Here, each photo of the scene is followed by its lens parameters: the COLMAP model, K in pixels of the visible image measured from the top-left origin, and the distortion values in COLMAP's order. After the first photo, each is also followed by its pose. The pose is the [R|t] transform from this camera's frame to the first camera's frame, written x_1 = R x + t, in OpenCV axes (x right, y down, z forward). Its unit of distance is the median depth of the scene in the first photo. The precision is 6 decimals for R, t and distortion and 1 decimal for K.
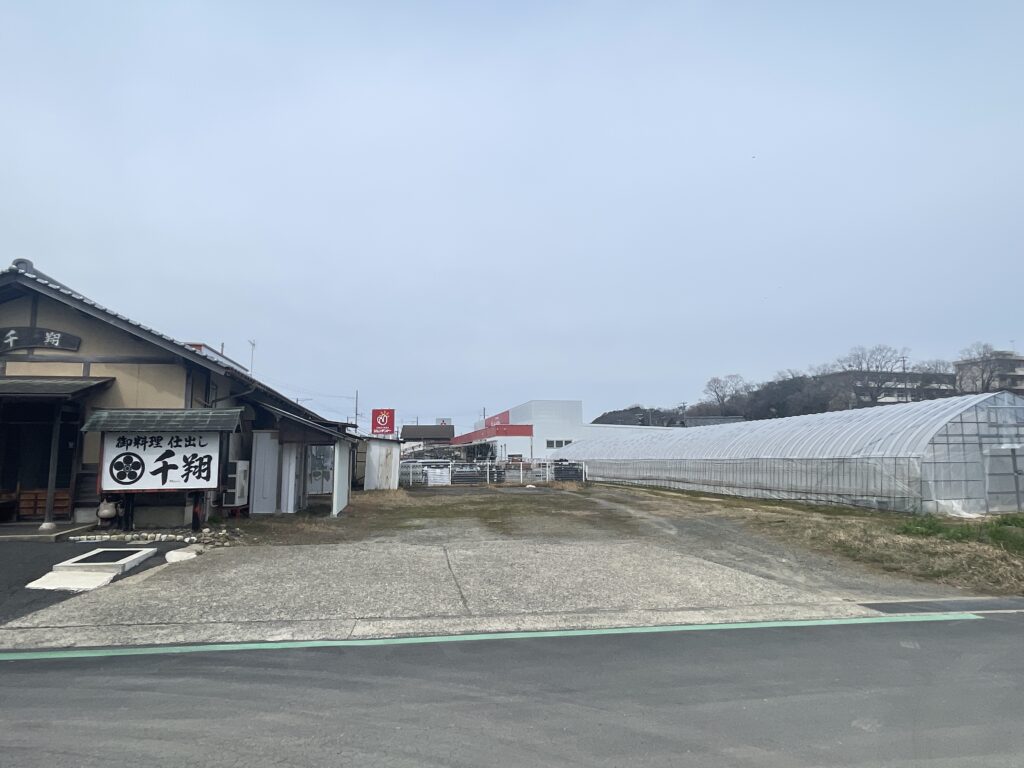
lens RADIAL K [[605.0, 0, 512.5], [0, 605.0, 385.1], [0, 0, 1]] dist [-0.000488, -0.000409]
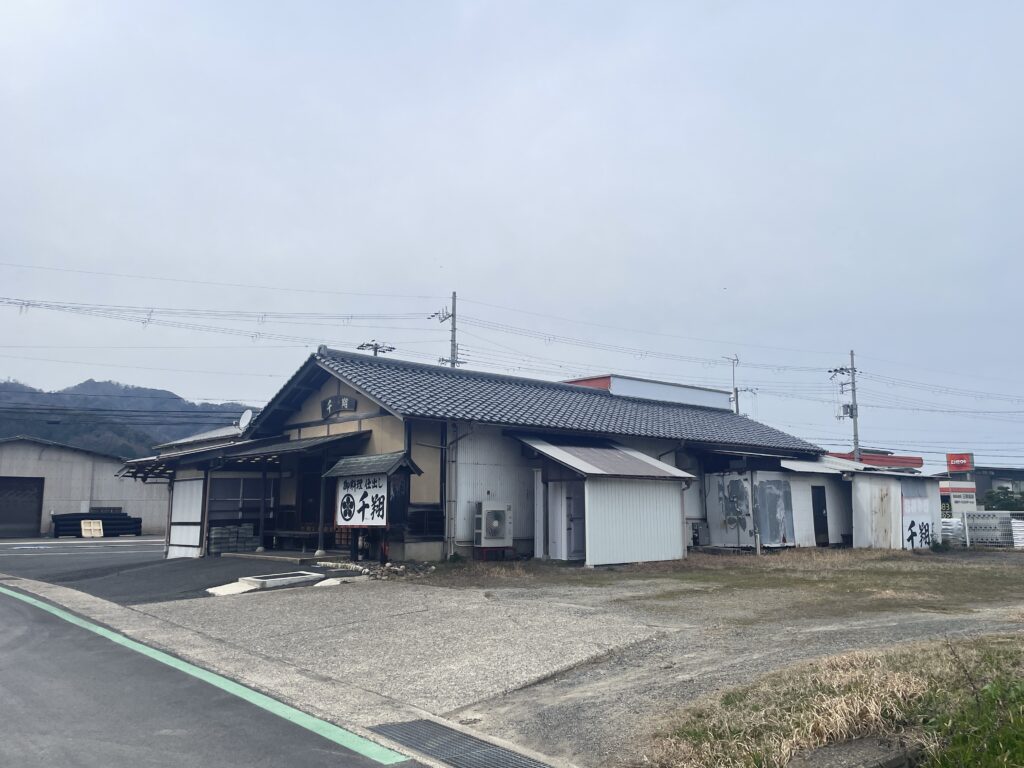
lens RADIAL K [[831.7, 0, 512.4], [0, 831.7, 382.5], [0, 0, 1]] dist [0.087621, -0.000963]
pose [[0.544025, -0.121002, -0.830299, 0.924970], [0.101197, 0.991786, -0.078230, 0.054806], [0.832944, -0.041465, 0.551801, 0.365542]]
